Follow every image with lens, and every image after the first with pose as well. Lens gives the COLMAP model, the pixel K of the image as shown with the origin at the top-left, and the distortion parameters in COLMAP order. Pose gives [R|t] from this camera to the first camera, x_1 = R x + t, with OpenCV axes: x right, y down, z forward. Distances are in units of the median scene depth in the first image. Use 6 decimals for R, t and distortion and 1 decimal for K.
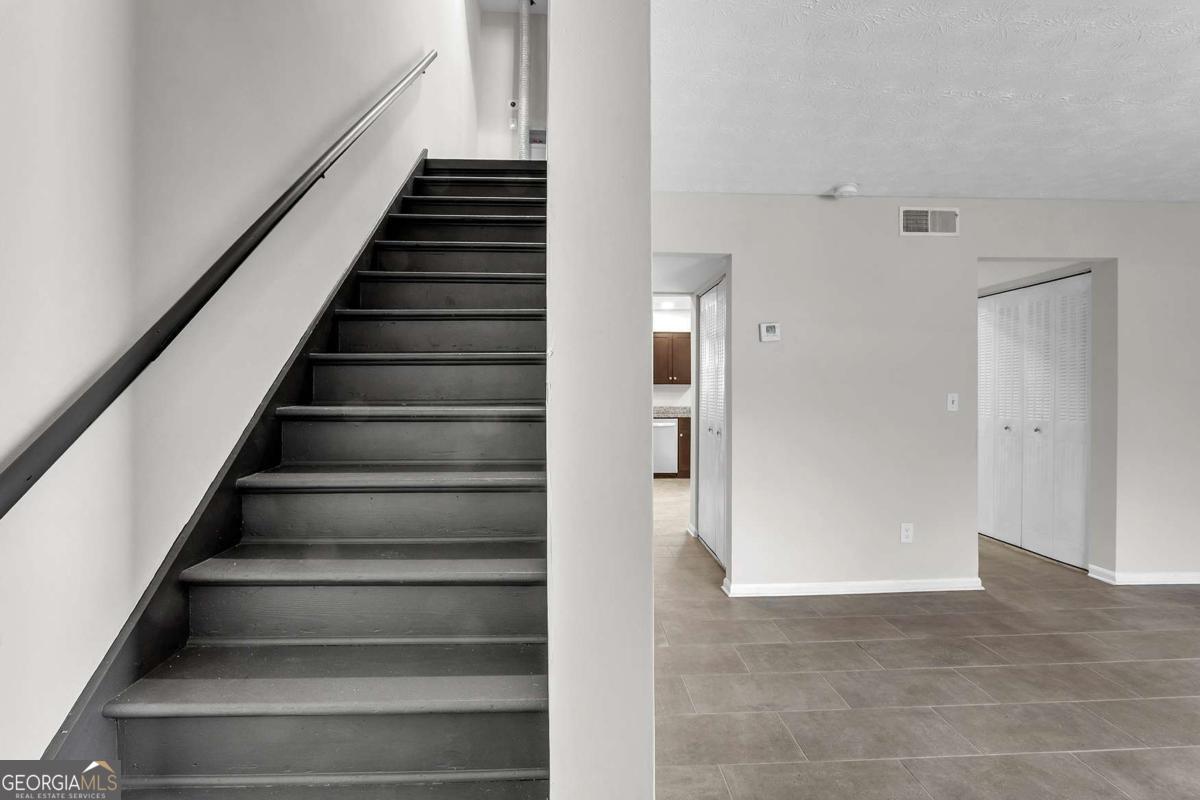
lens RADIAL K [[582.2, 0, 602.6], [0, 582.2, 396.8], [0, 0, 1]] dist [-0.004871, 0.000495]
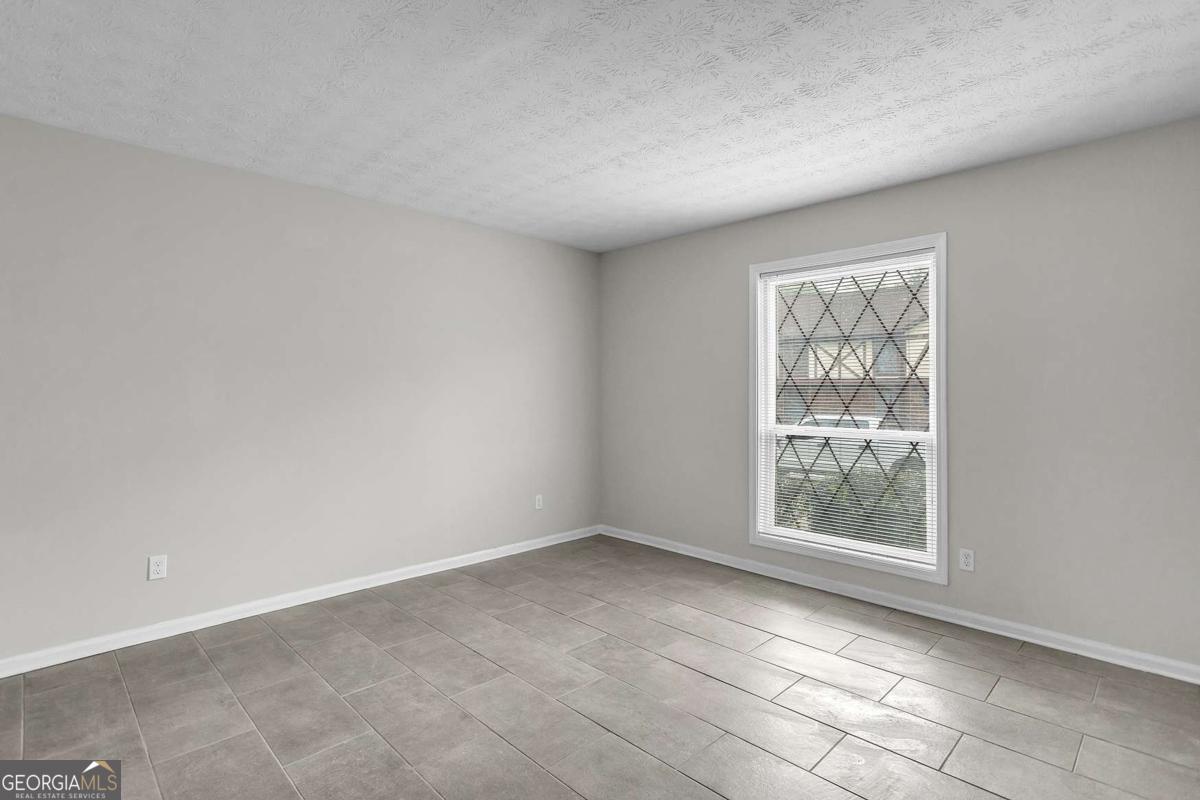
lens RADIAL K [[578.6, 0, 597.0], [0, 578.6, 395.4], [0, 0, 1]] dist [-0.005364, 0.000172]
pose [[-0.657870, -0.008599, 0.753082, 0.192455], [0.006301, 0.999837, 0.016921, -0.009344], [-0.753105, 0.015877, -0.657709, 0.875180]]
